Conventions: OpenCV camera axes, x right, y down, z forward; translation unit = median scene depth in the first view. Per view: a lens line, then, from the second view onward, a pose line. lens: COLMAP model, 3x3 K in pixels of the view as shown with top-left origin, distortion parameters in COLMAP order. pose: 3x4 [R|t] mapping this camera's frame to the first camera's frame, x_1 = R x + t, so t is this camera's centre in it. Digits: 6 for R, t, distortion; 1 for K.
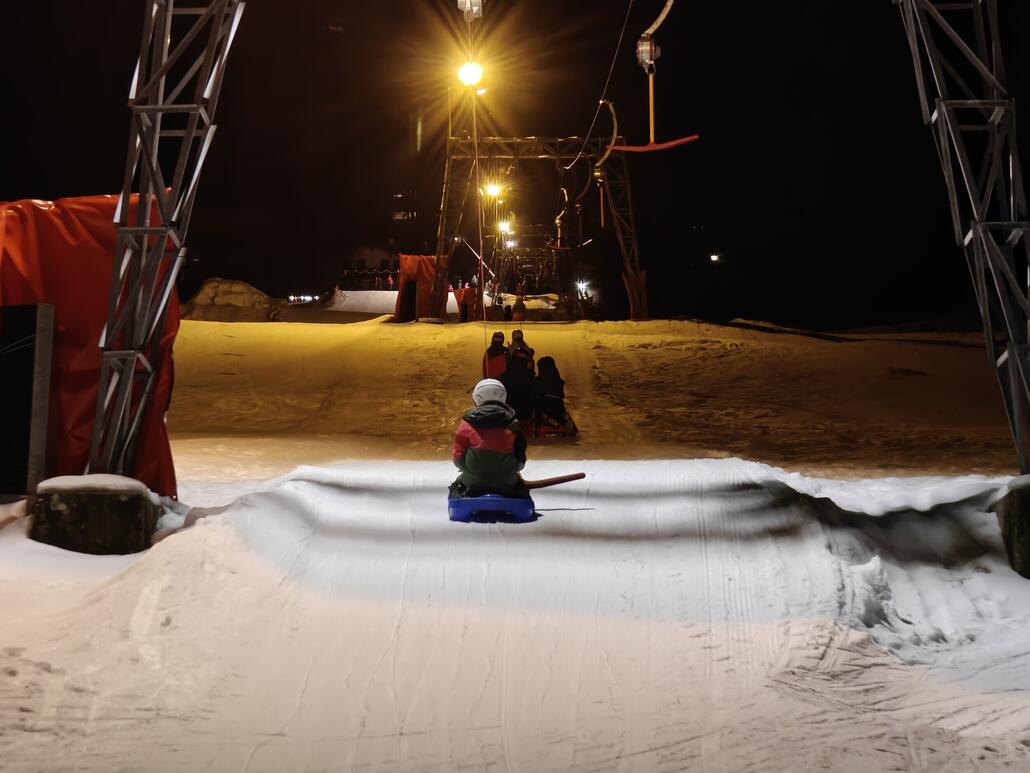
lens RADIAL K [[4183.8, 0, 515.1], [0, 4183.8, 386.4], [0, 0, 1]] dist [0.257878, 0.000000]
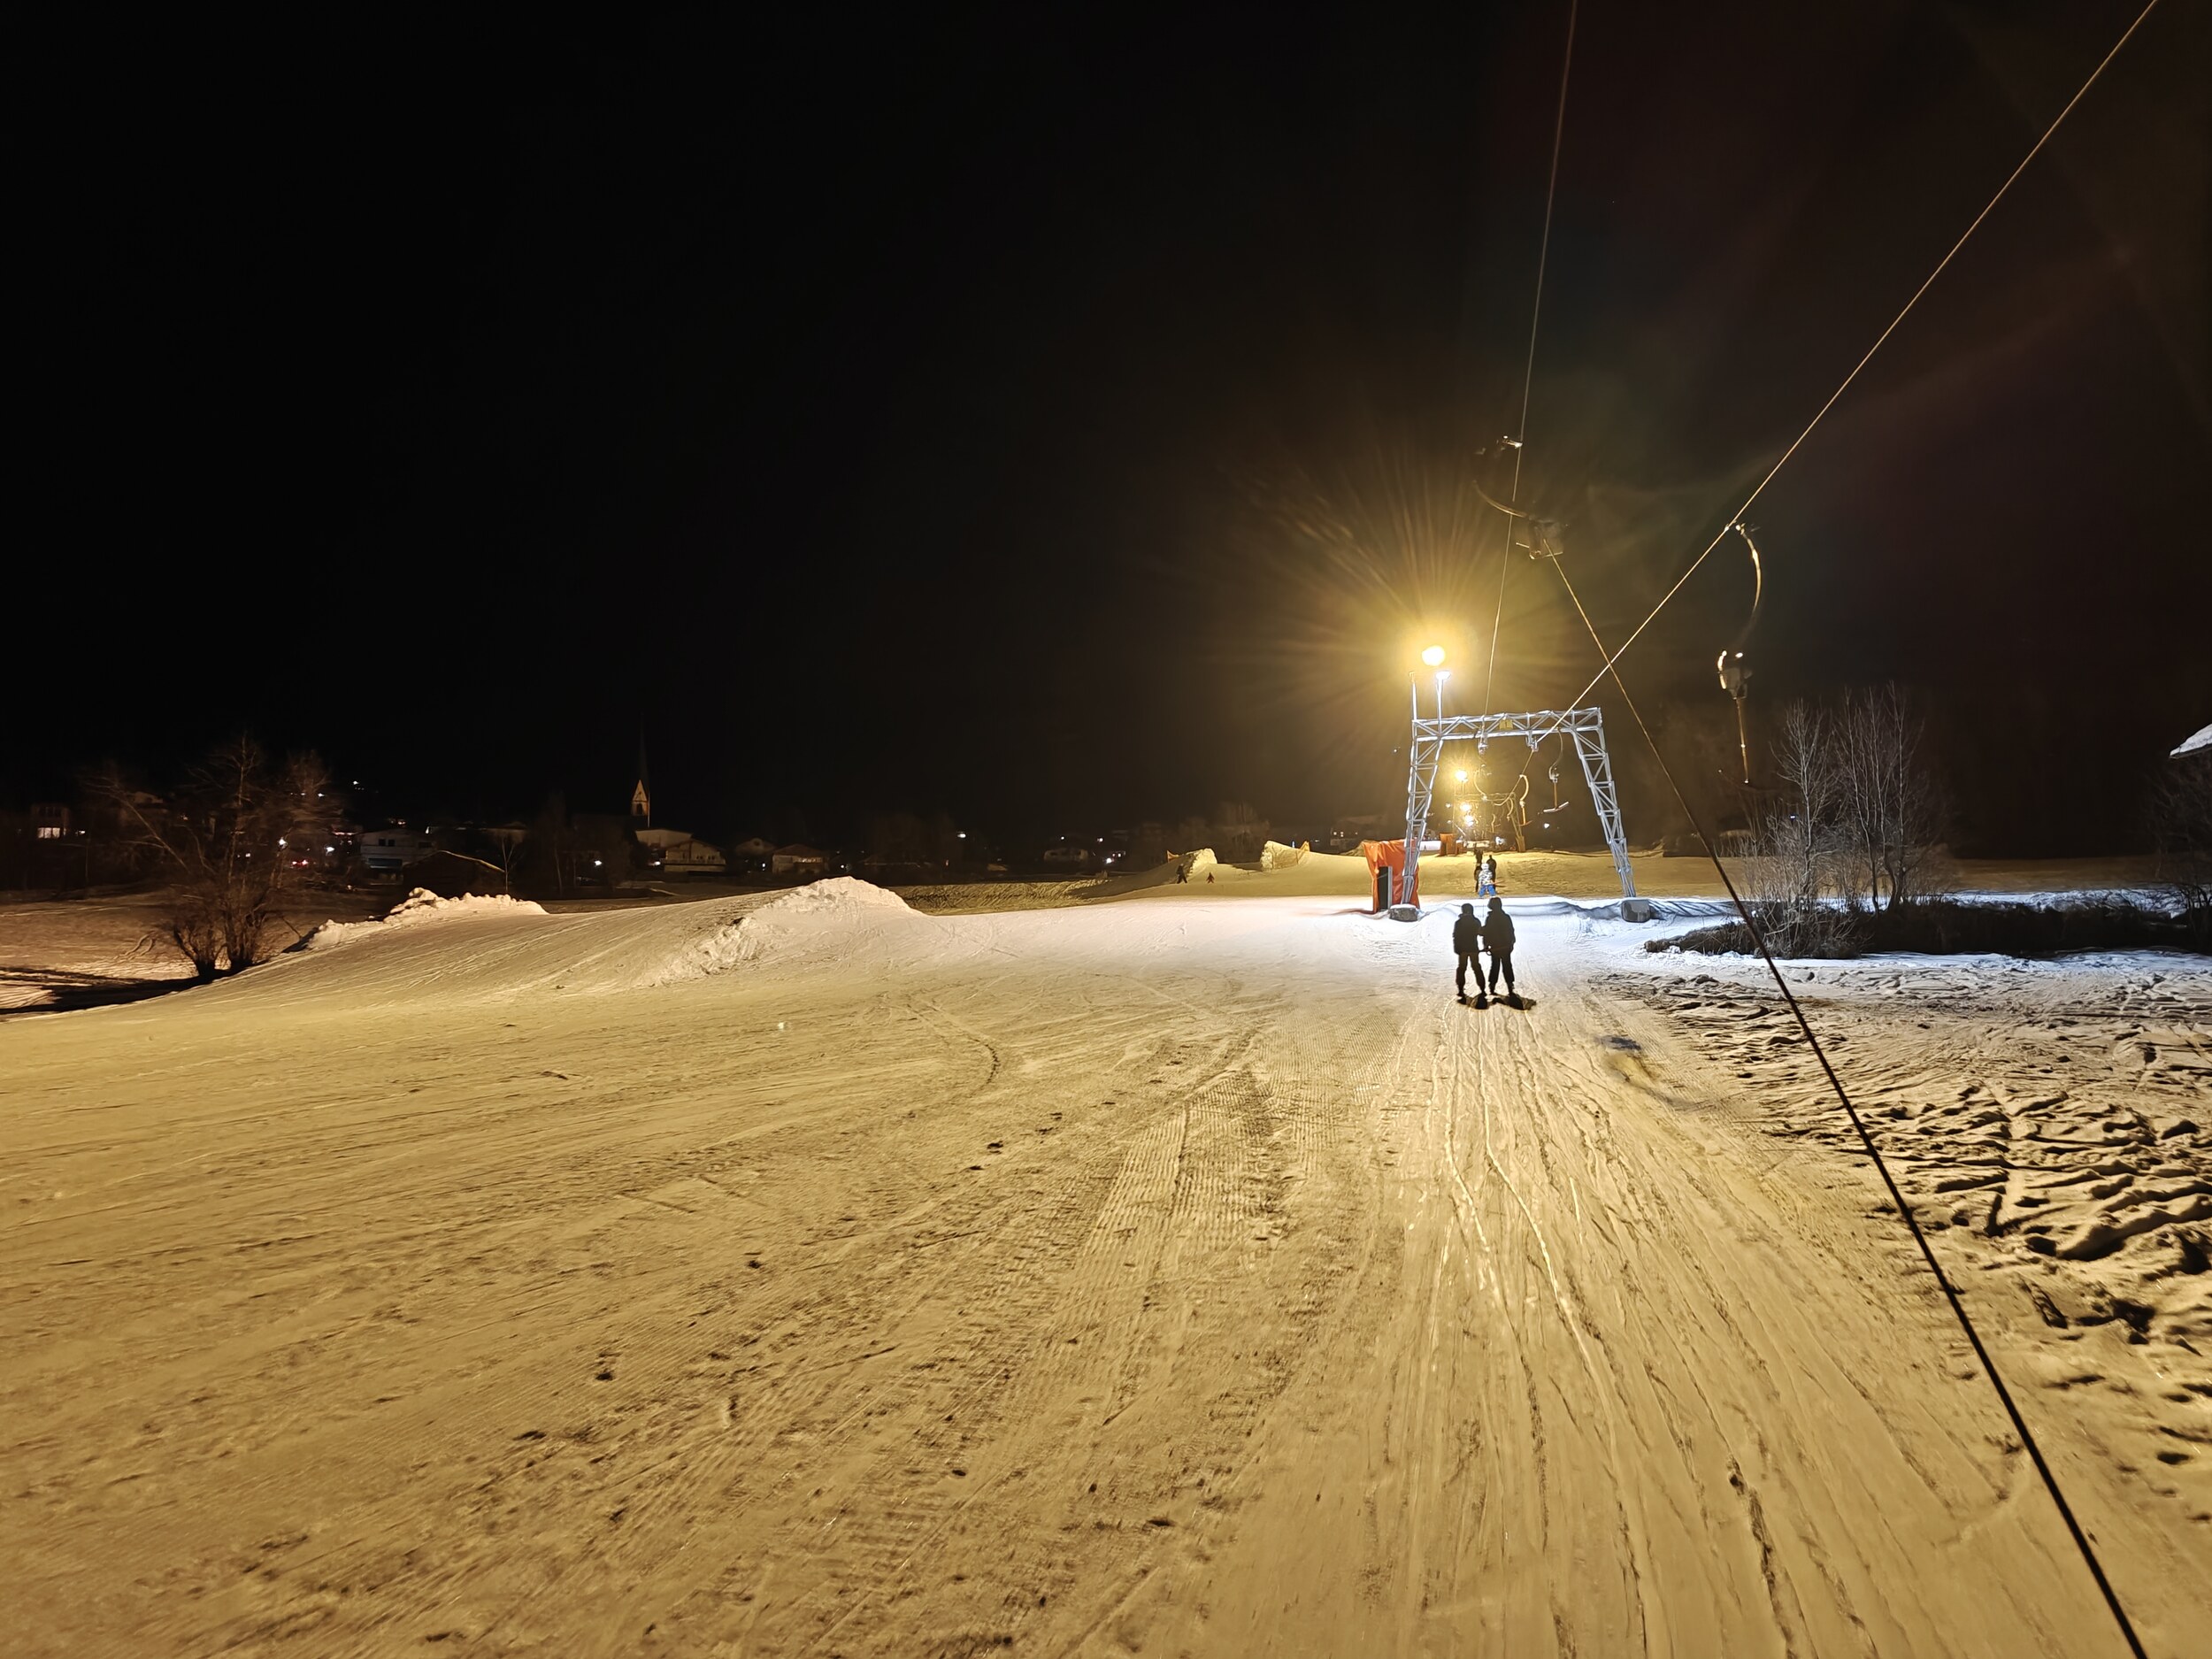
lens RADIAL K [[1481.5, 0, 1101.4], [0, 1481.5, 828.6], [0, 0, 1]] dist [-0.001637, -0.001969]
pose [[0.969489, -0.042085, -0.241495, -0.027341], [0.033723, 0.998683, -0.038656, -0.008701], [0.242803, 0.029333, 0.969632, -0.574345]]
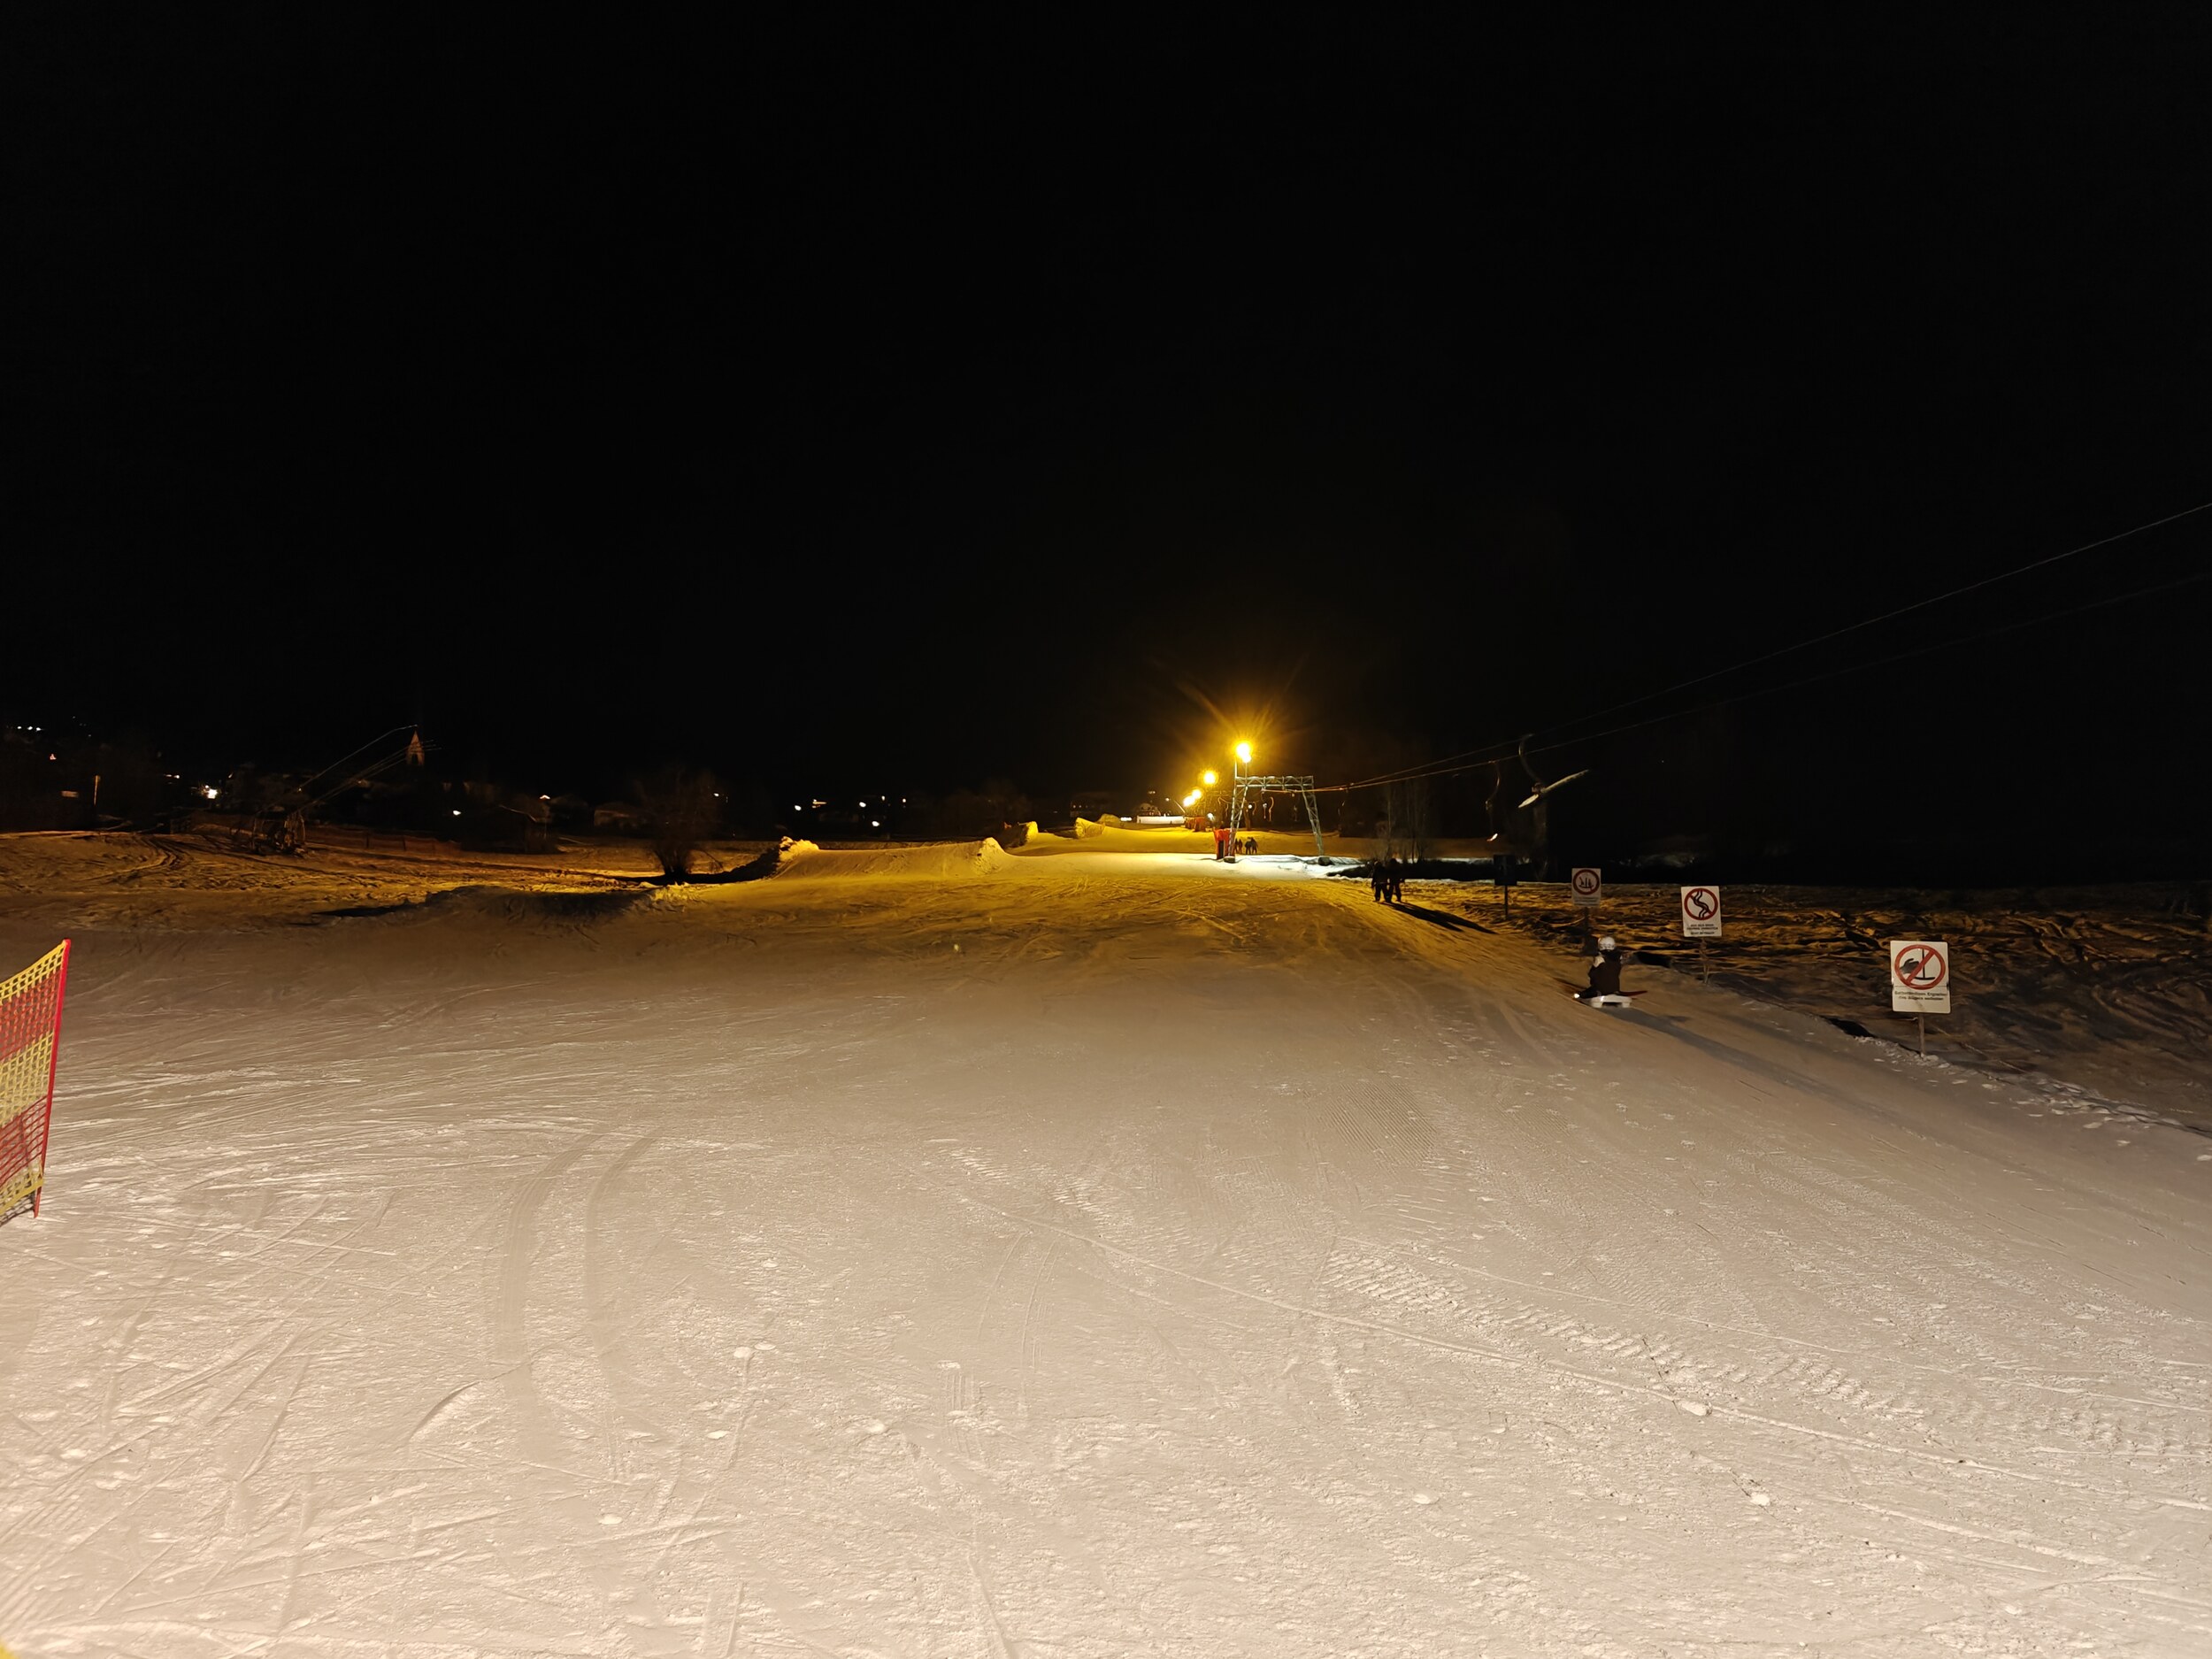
lens RADIAL K [[1481.5, 0, 1104.8], [0, 1481.5, 834.2], [0, 0, 1]] dist [-0.001637, -0.001969]
pose [[0.998977, -0.005101, -0.044923, -0.232564], [0.004799, 0.999965, -0.006830, -0.010975], [0.044956, 0.006608, 0.998967, -2.547468]]
